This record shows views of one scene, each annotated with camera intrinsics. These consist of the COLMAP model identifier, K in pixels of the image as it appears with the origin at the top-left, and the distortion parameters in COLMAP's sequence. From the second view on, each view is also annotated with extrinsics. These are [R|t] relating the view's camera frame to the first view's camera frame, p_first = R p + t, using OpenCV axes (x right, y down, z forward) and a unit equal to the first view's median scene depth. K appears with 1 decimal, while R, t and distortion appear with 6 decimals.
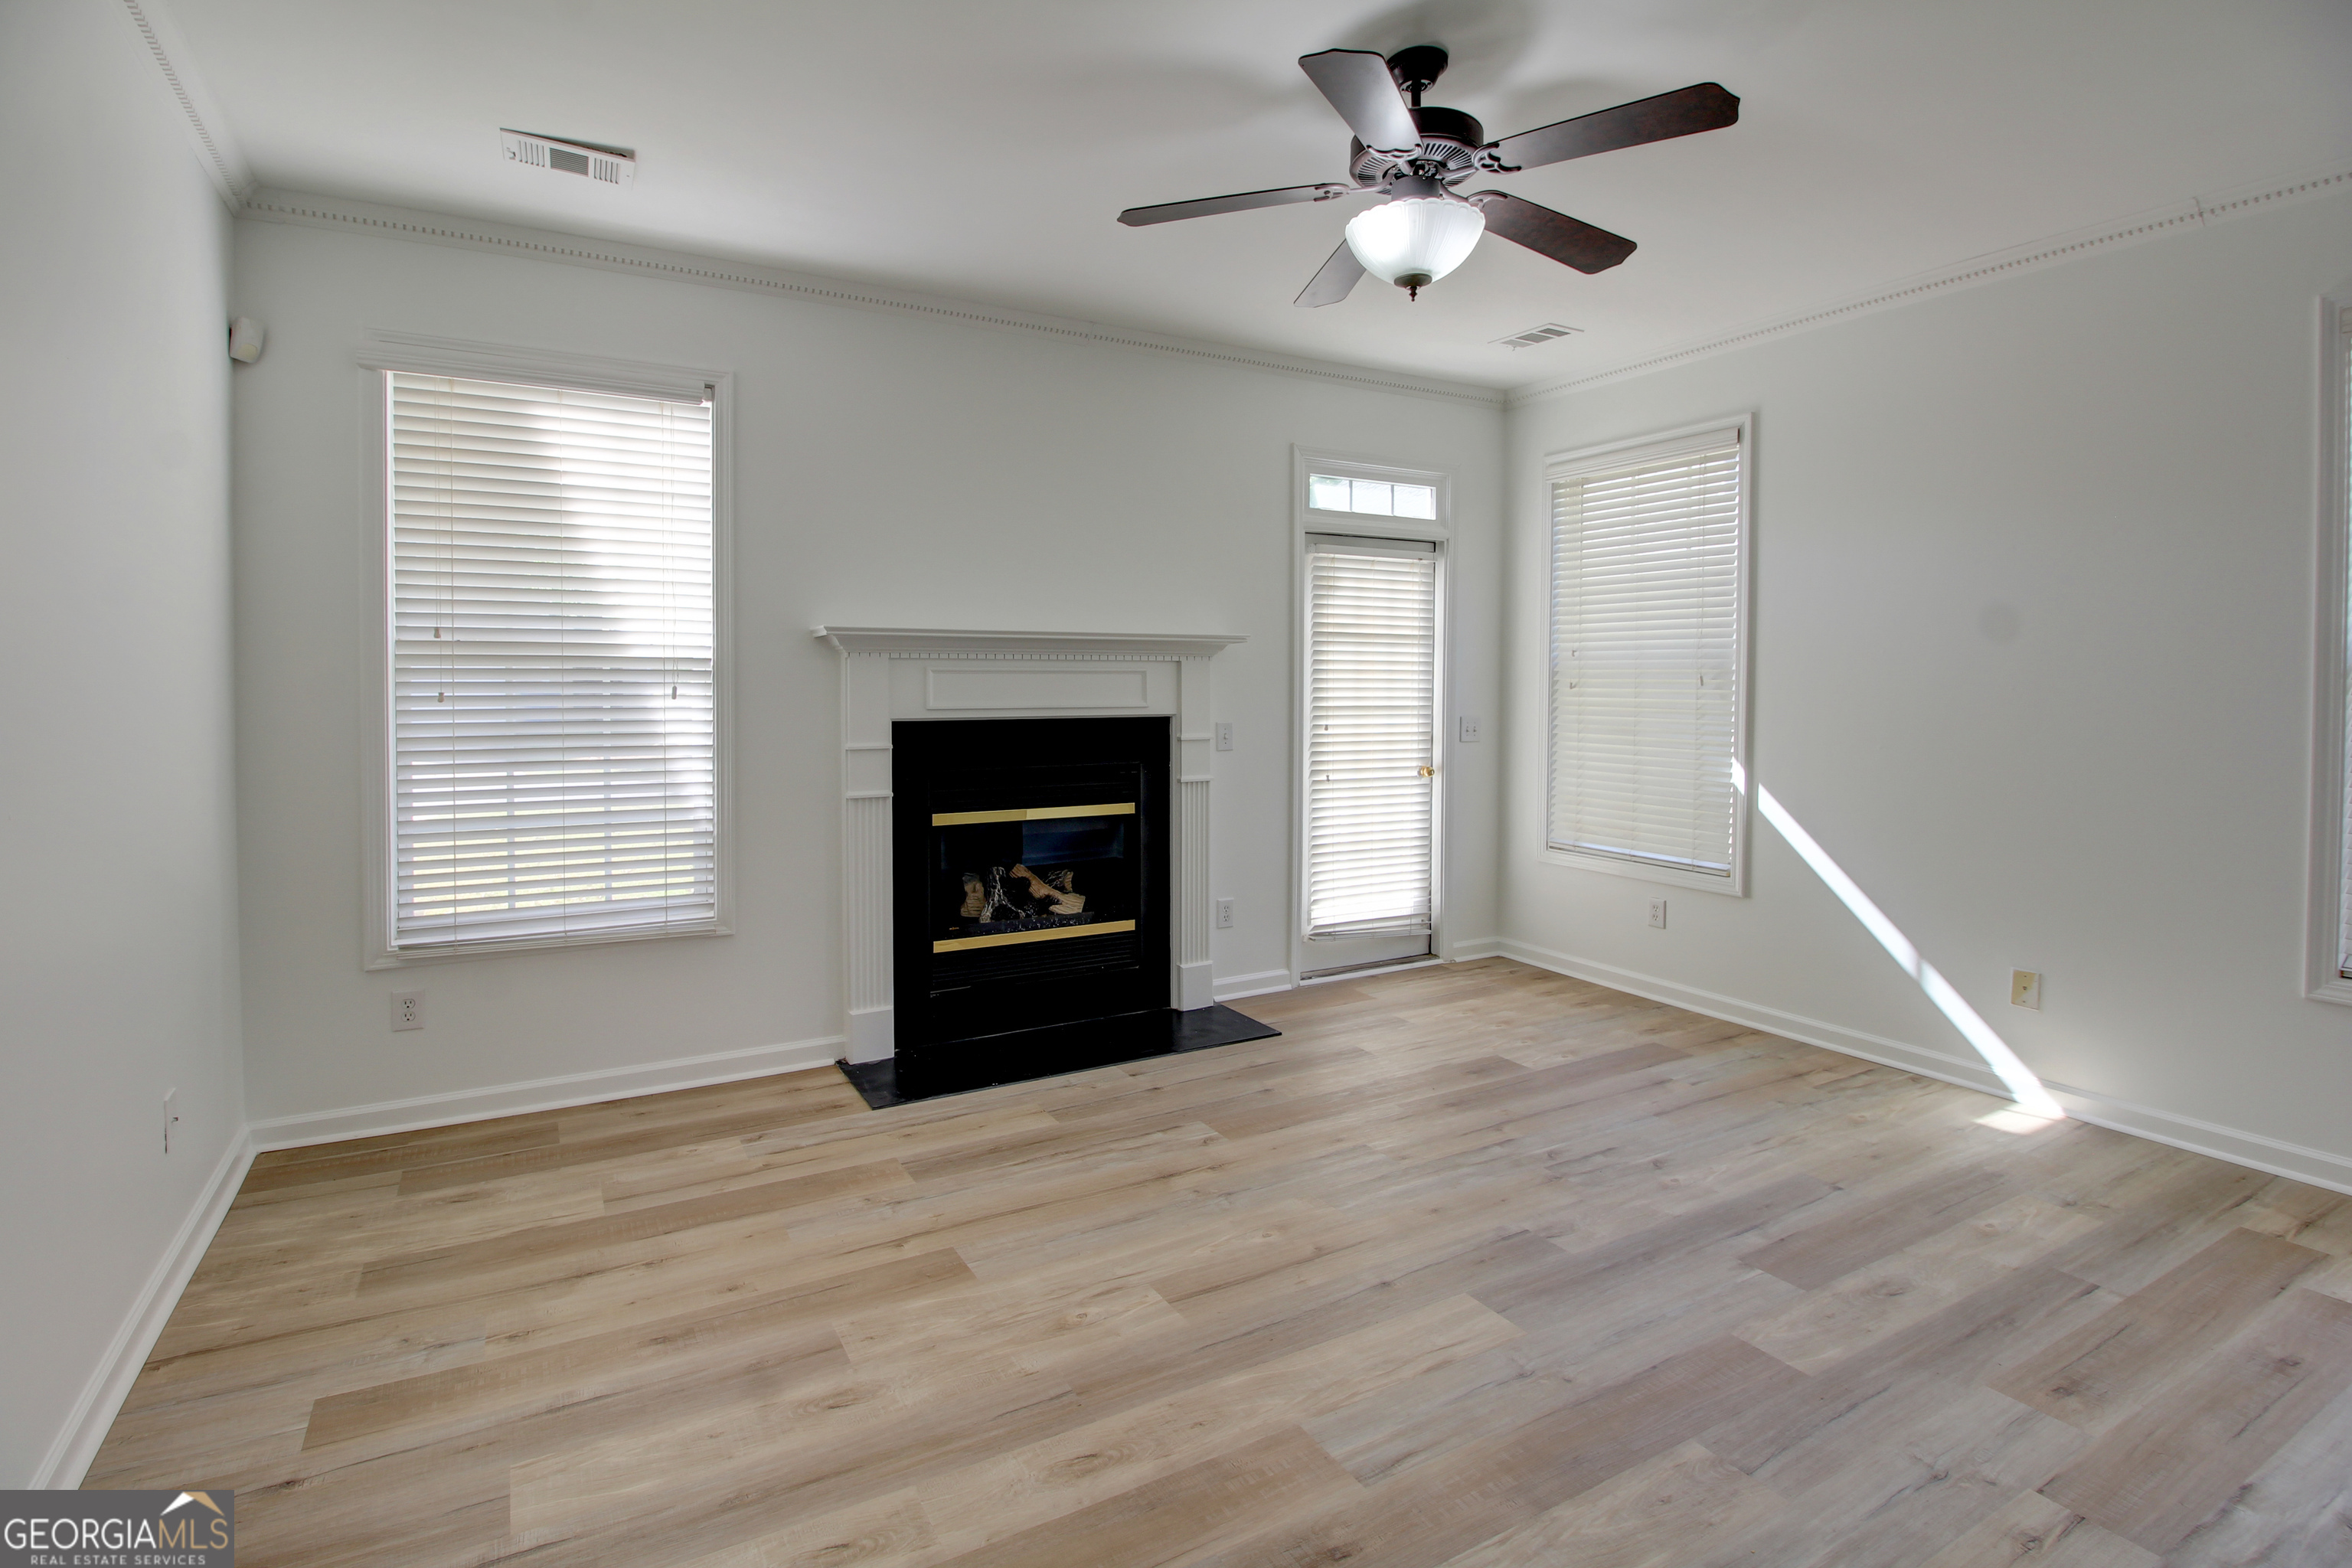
lens RADIAL K [[1148.2, 0, 1230.8], [0, 1148.2, 720.7], [0, 0, 1]] dist [0.003143, -0.015247]
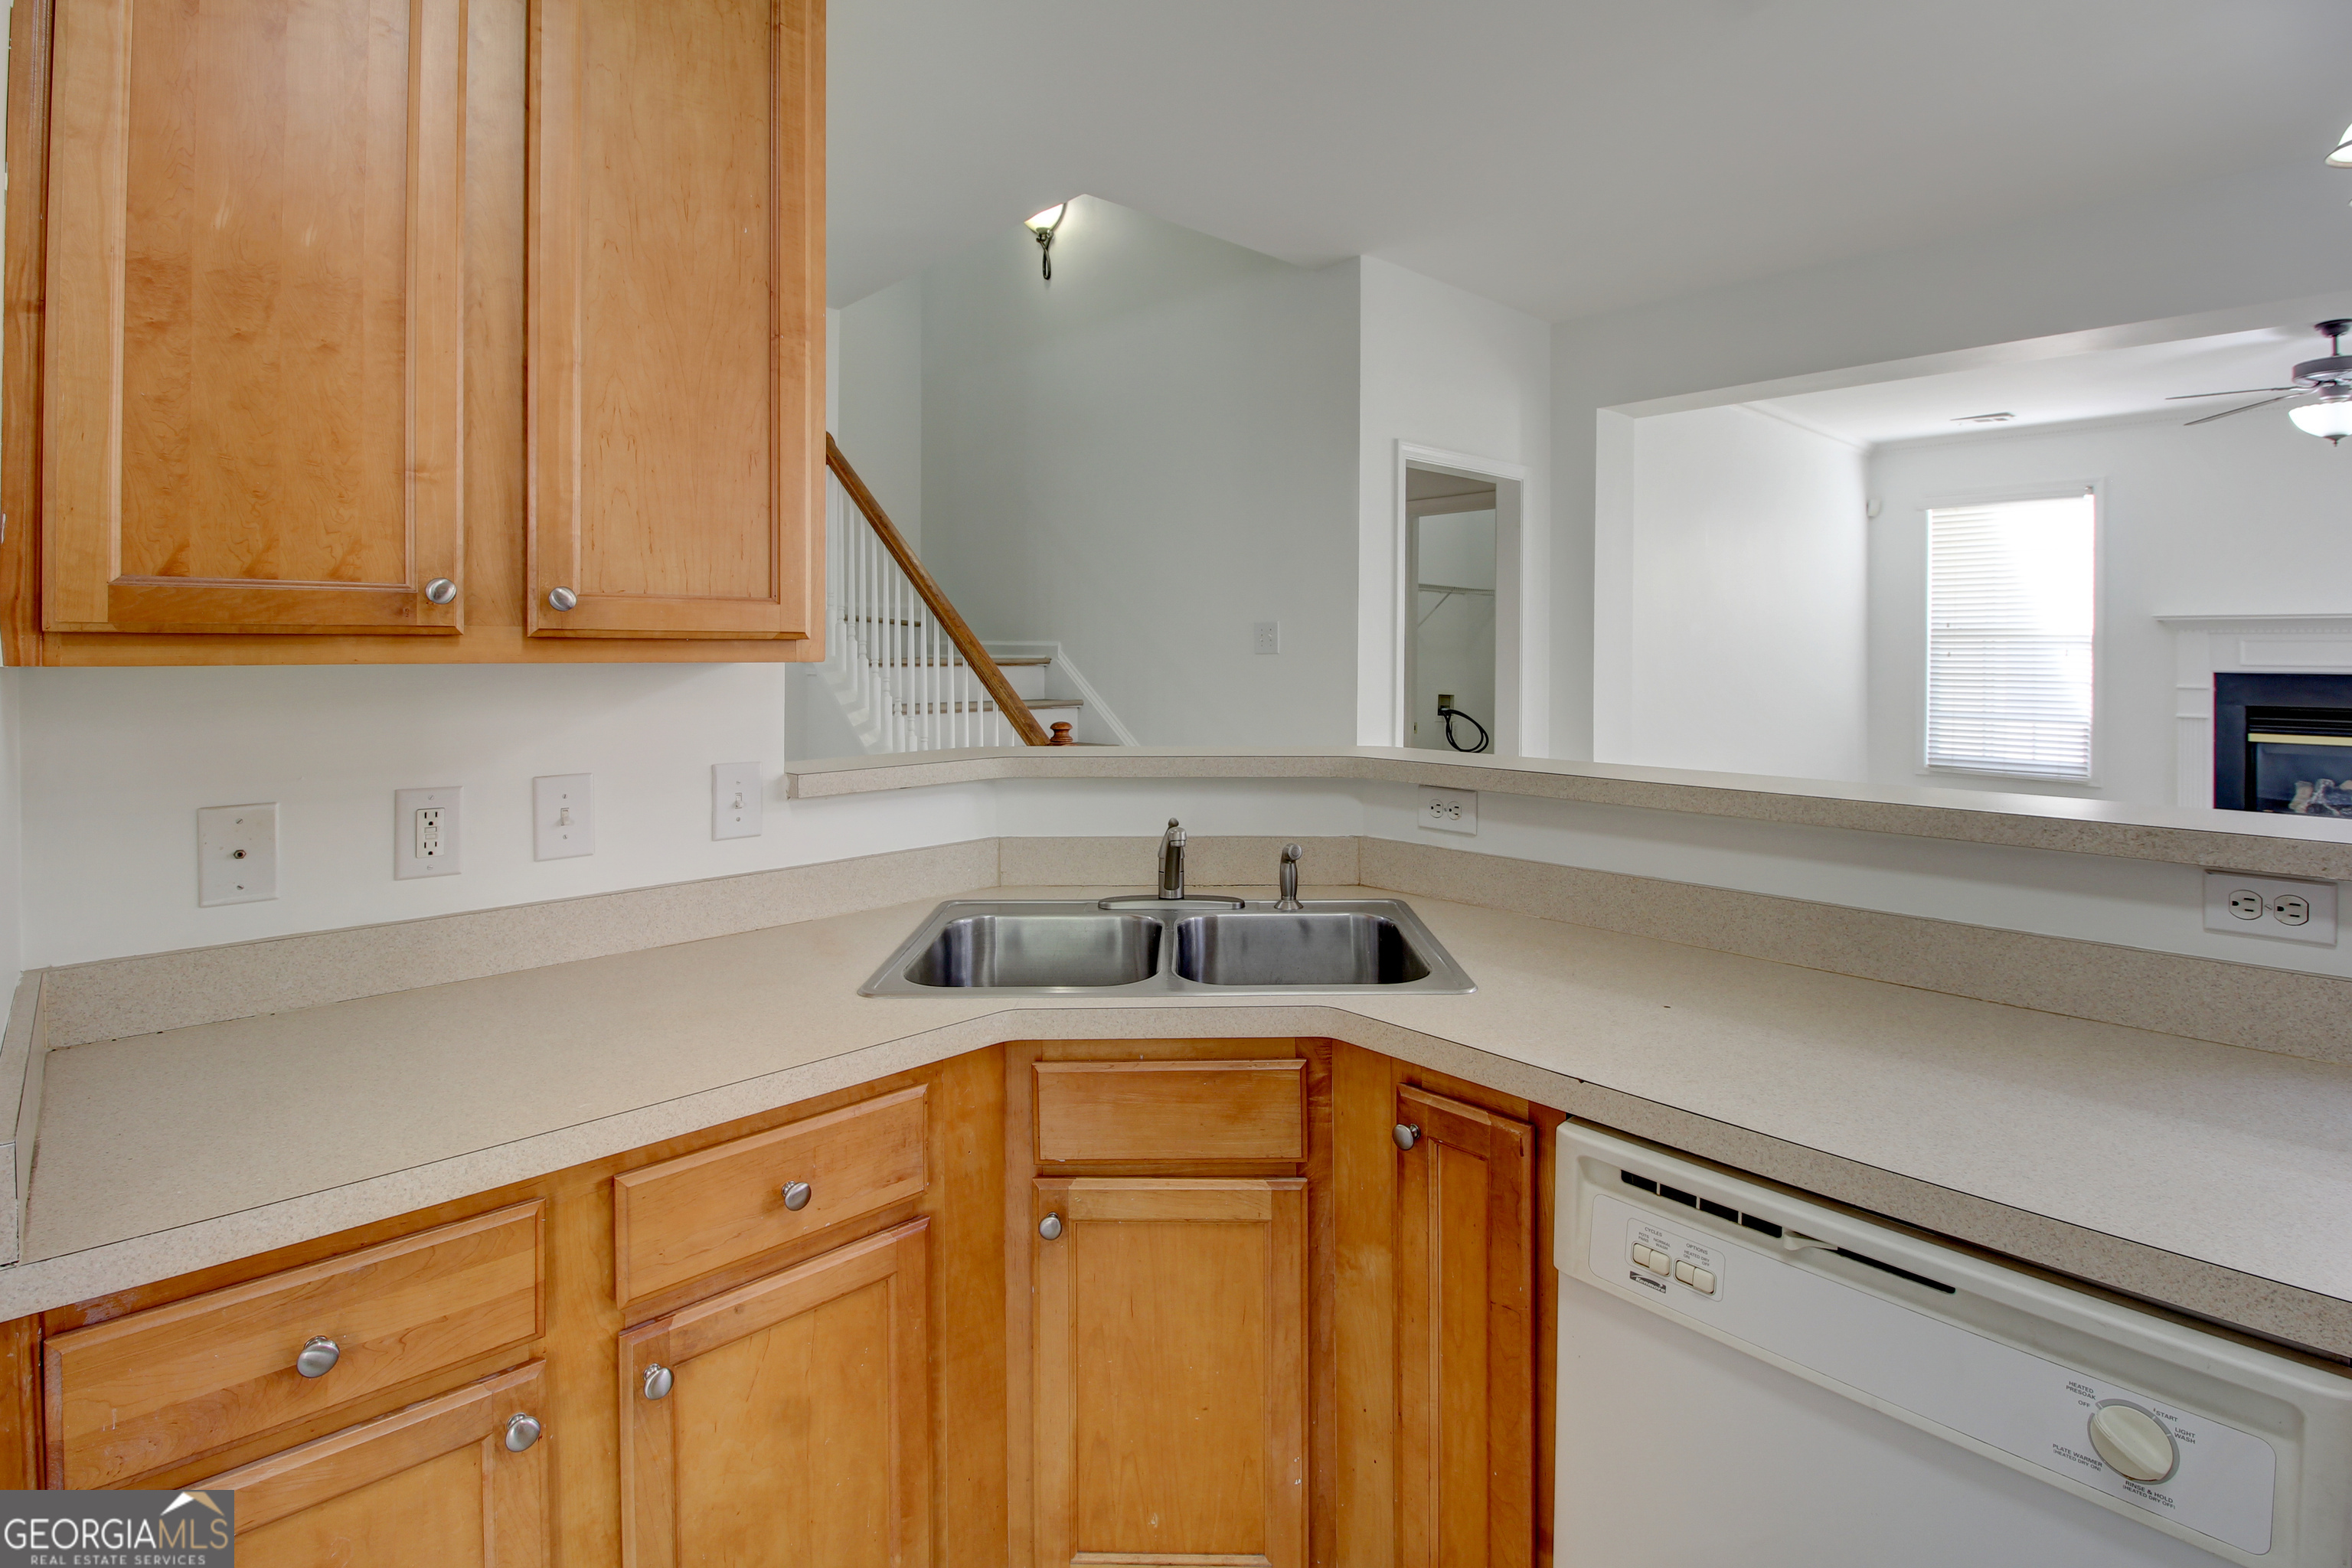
lens RADIAL K [[1136.8, 0, 1184.6], [0, 1136.8, 668.9], [0, 0, 1]] dist [0.002061, -0.012804]
pose [[0.218289, 0.018652, -0.975706, 0.833092], [-0.030298, 0.999465, 0.012328, 0.017478], [0.975414, 0.026871, 0.218737, -0.671961]]
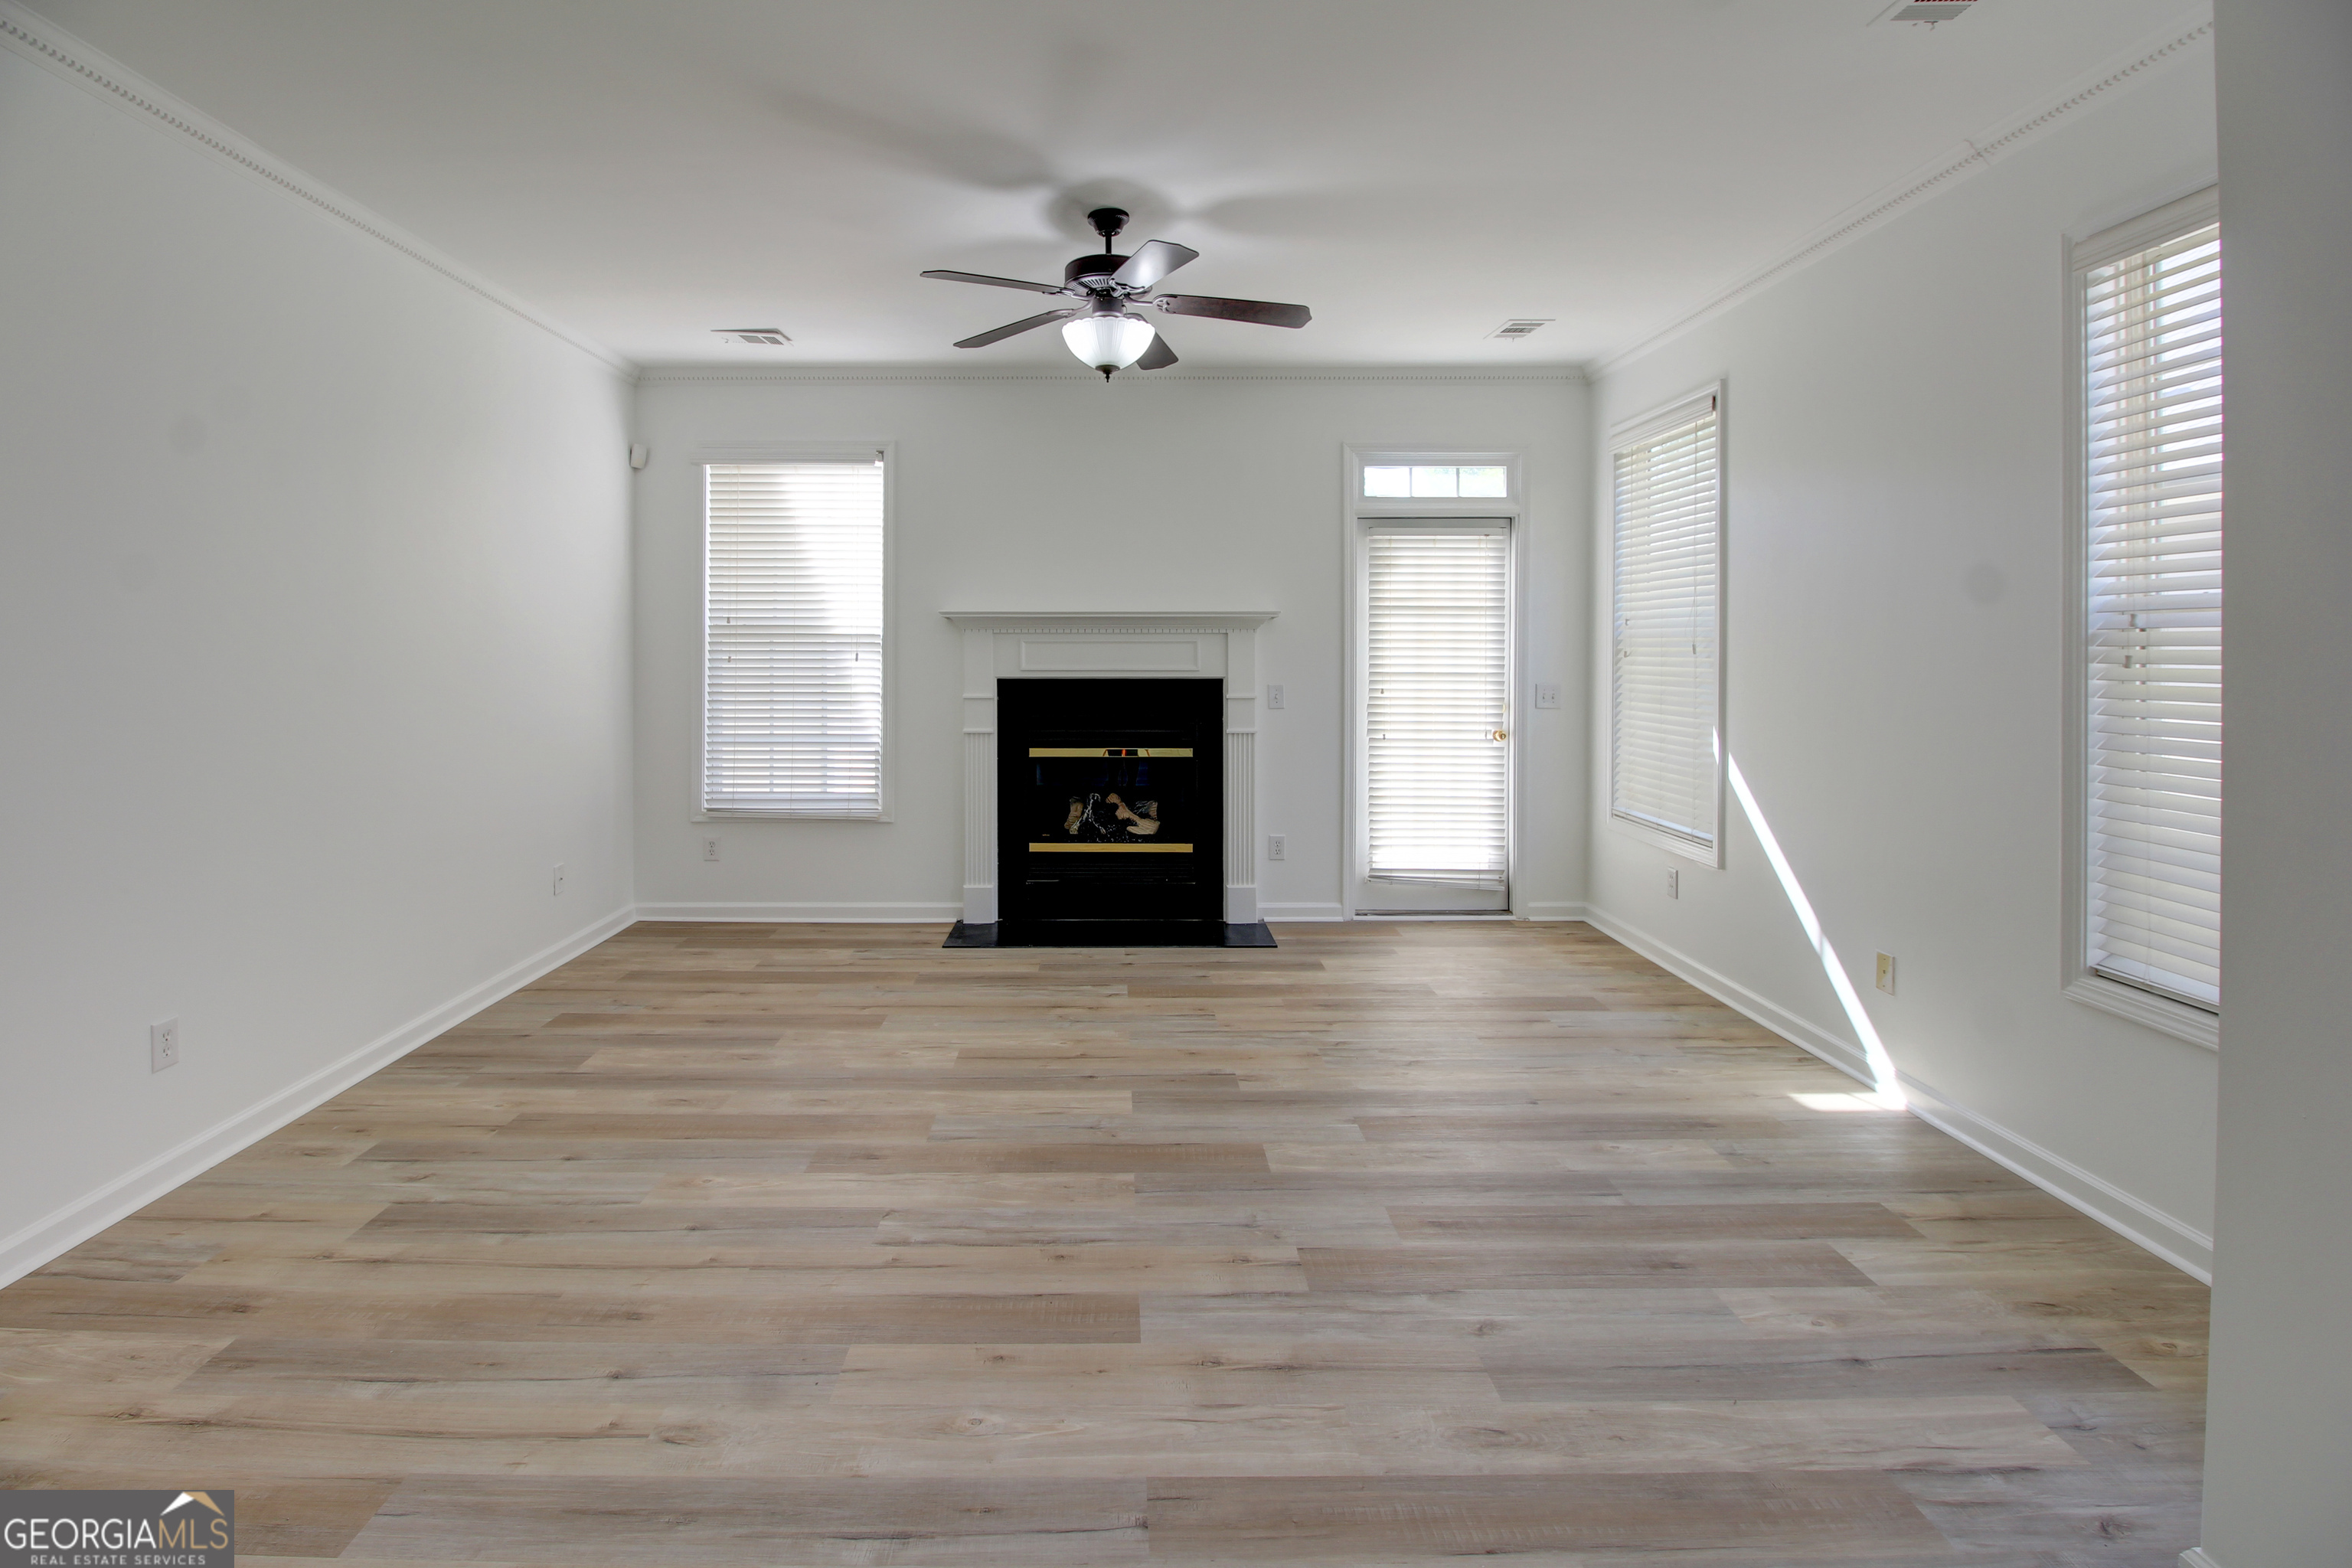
lens RADIAL K [[1172.9, 0, 1107.5], [0, 1172.9, 678.8], [0, 0, 1]] dist [-0.001231, -0.014089]
pose [[0.860452, 0.013327, -0.509357, 0.478929], [-0.017409, 0.999843, -0.003247, 0.002489], [0.509234, 0.011661, 0.860549, -0.129524]]
